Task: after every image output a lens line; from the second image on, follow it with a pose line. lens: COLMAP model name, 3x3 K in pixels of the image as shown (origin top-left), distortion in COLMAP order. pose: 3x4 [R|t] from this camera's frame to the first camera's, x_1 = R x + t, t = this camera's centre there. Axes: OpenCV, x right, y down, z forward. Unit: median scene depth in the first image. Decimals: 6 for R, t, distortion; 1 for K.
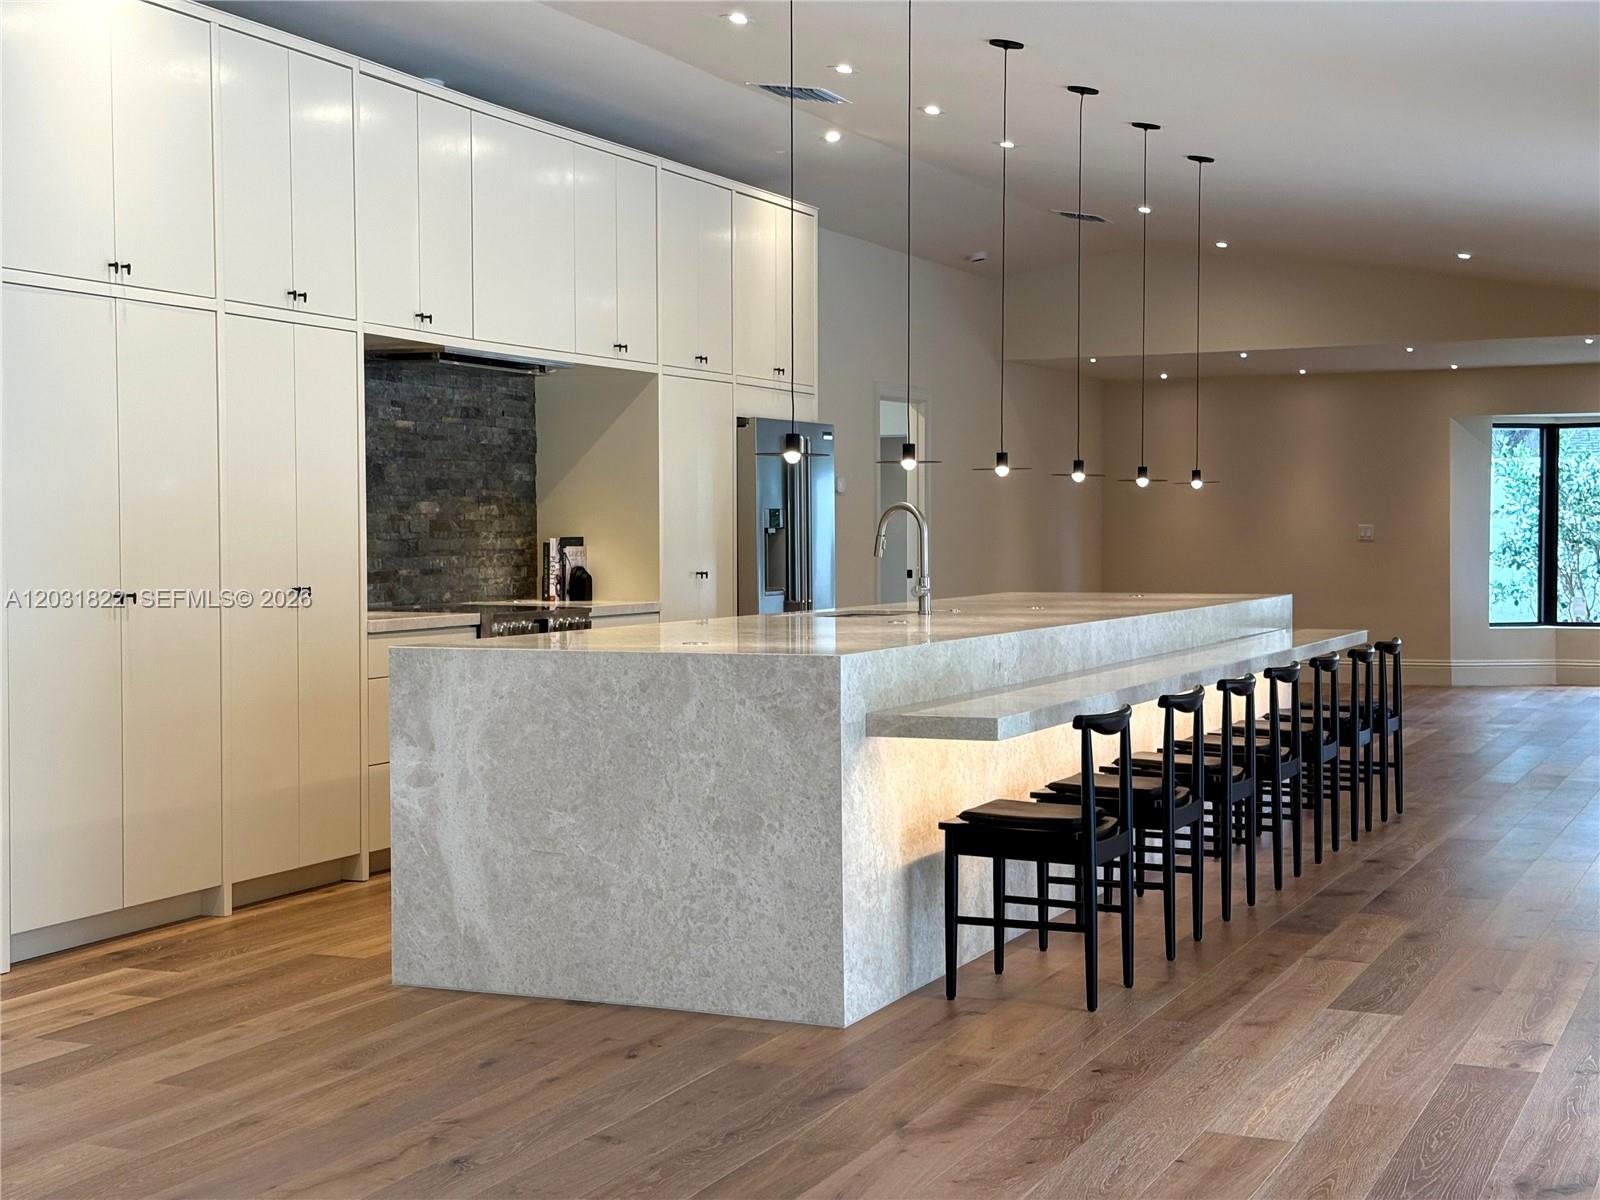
lens RADIAL K [[2253.2, 0, 800.0], [0, 2253.2, 600.0], [0, 0, 1]] dist [-0.150088, -0.014689]
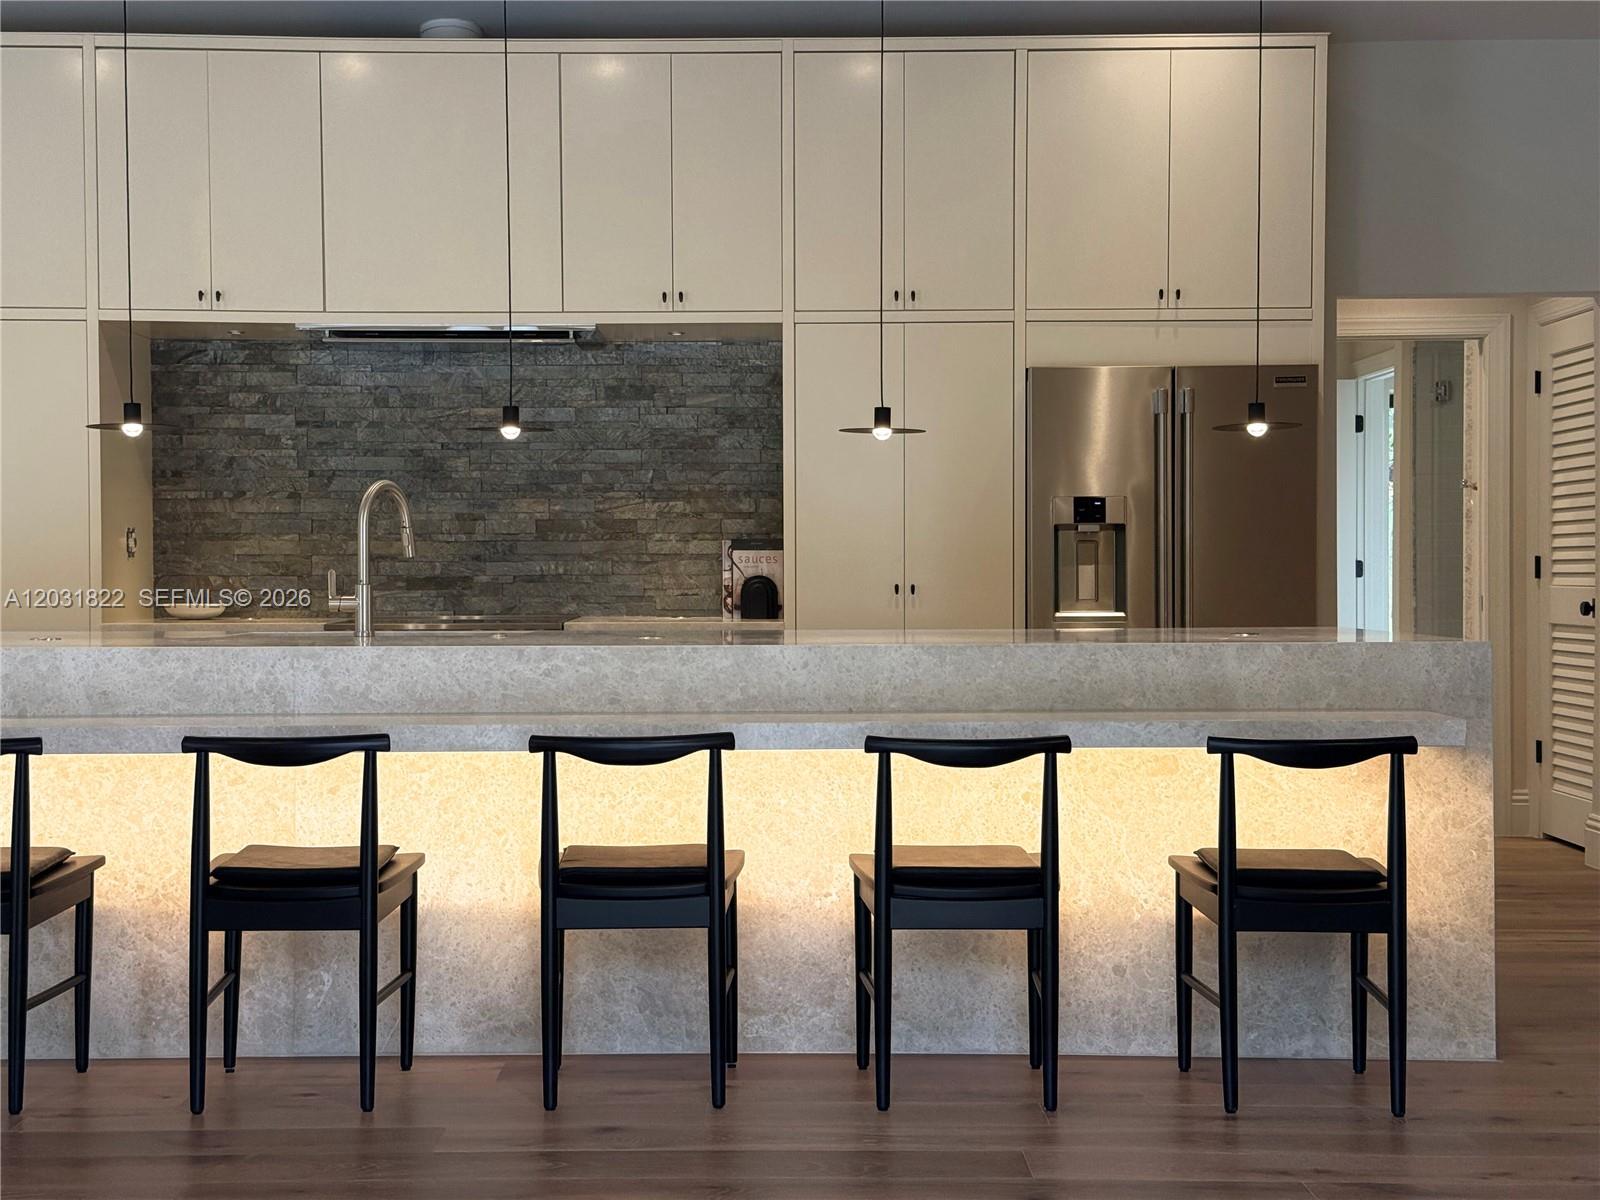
lens RADIAL K [[2219.9, 0, 800.0], [0, 2219.9, 600.0], [0, 0, 1]] dist [0.019940, 0.037324]
pose [[0.416534, 0.011234, -0.909051, 0.650887], [-0.023321, 0.999727, 0.001669, -0.008014], [0.908821, 0.020505, 0.416682, 0.716343]]
